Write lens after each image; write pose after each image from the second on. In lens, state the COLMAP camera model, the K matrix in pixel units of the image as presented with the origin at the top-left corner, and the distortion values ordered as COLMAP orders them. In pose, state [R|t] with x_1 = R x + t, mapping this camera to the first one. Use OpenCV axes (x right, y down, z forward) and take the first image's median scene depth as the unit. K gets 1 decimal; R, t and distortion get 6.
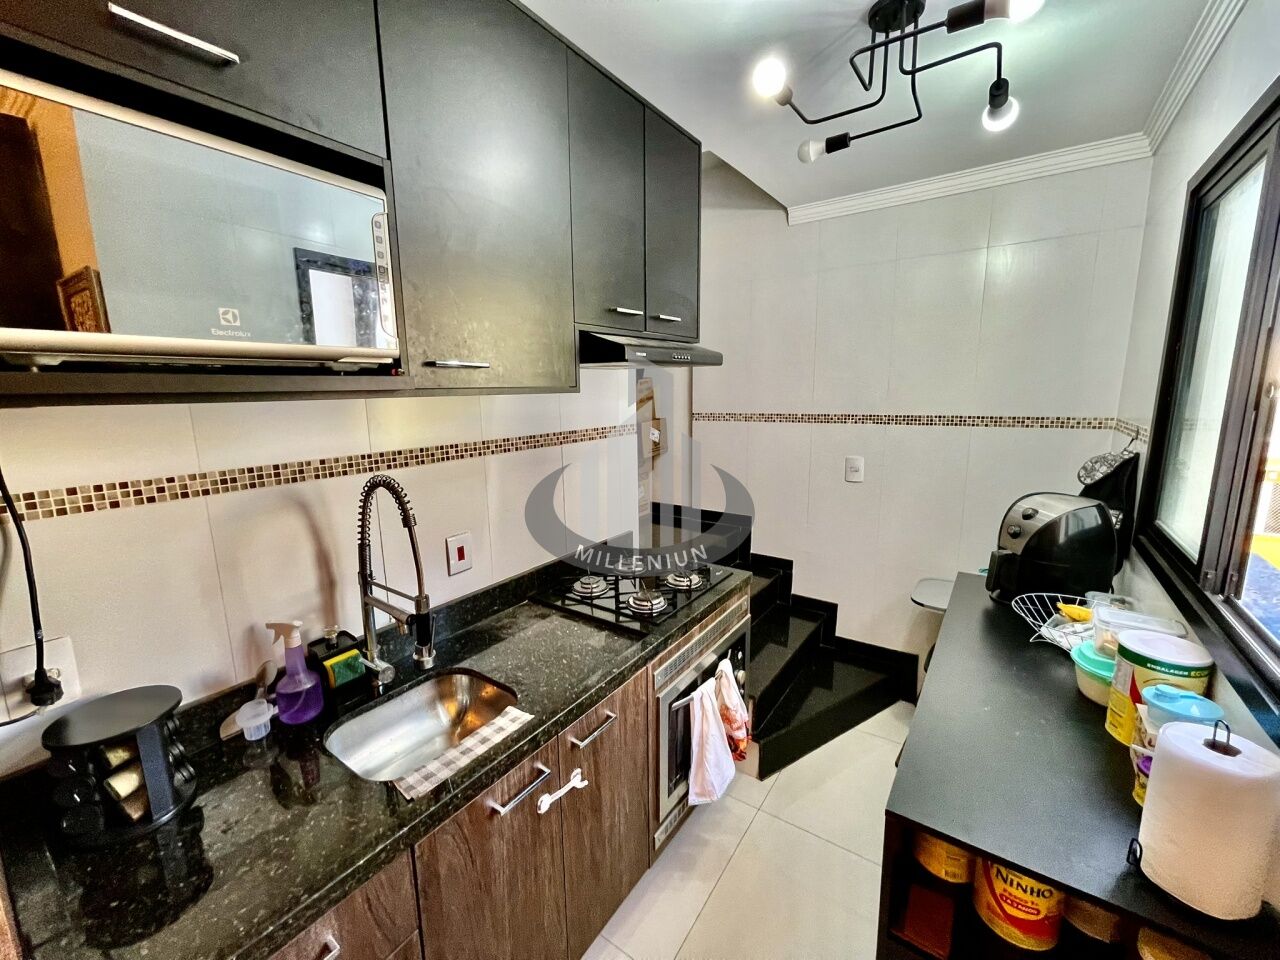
lens RADIAL K [[519.2, 0, 632.0], [0, 519.2, 478.5], [0, 0, 1]] dist [-0.003162, 0.001426]
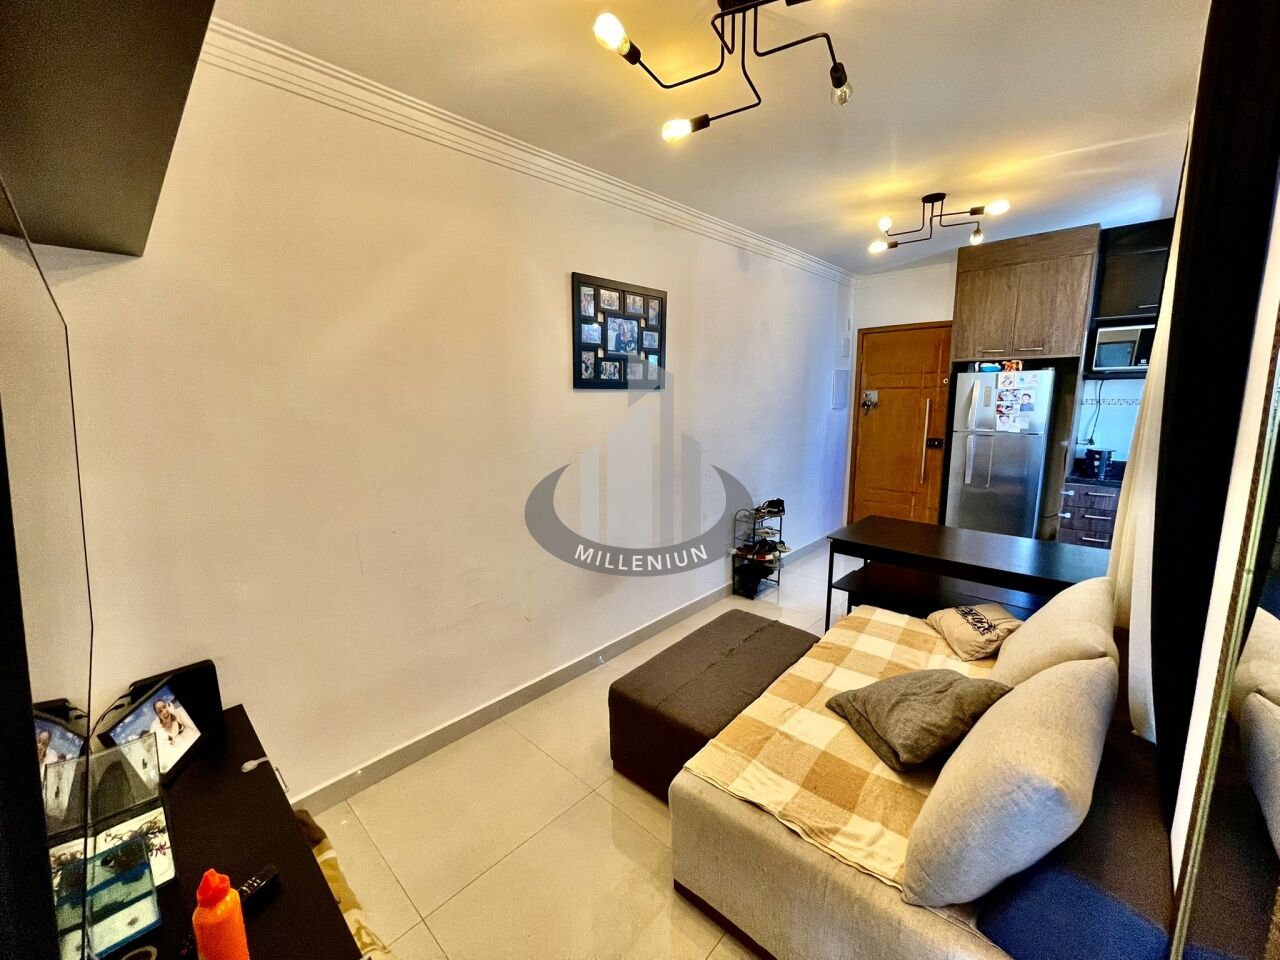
lens RADIAL K [[519.2, 0, 636.6], [0, 519.2, 480.6], [0, 0, 1]] dist [-0.003162, 0.001426]
pose [[-0.142195, 0.198433, -0.969745, 2.287039], [-0.148426, 0.964348, 0.219093, 0.188542], [0.978647, 0.175089, -0.107673, -1.379956]]
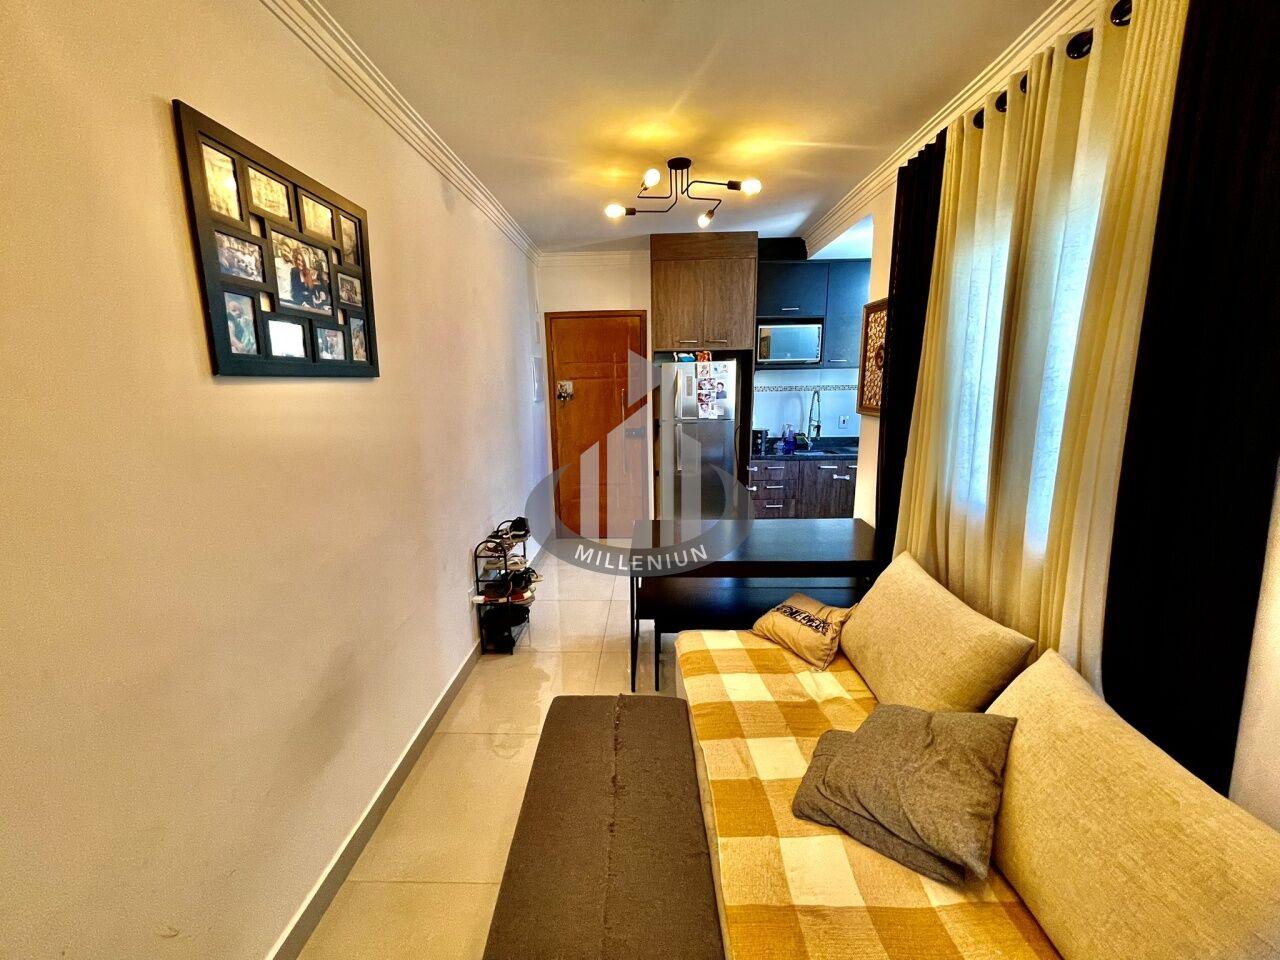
lens RADIAL K [[519.2, 0, 637.3], [0, 519.2, 480.8], [0, 0, 1]] dist [-0.003162, 0.001426]
pose [[0.549289, 0.183710, -0.815188, 1.582413], [-0.139616, 0.981998, 0.127226, 0.271266], [0.823886, 0.043930, 0.565050, -1.738263]]
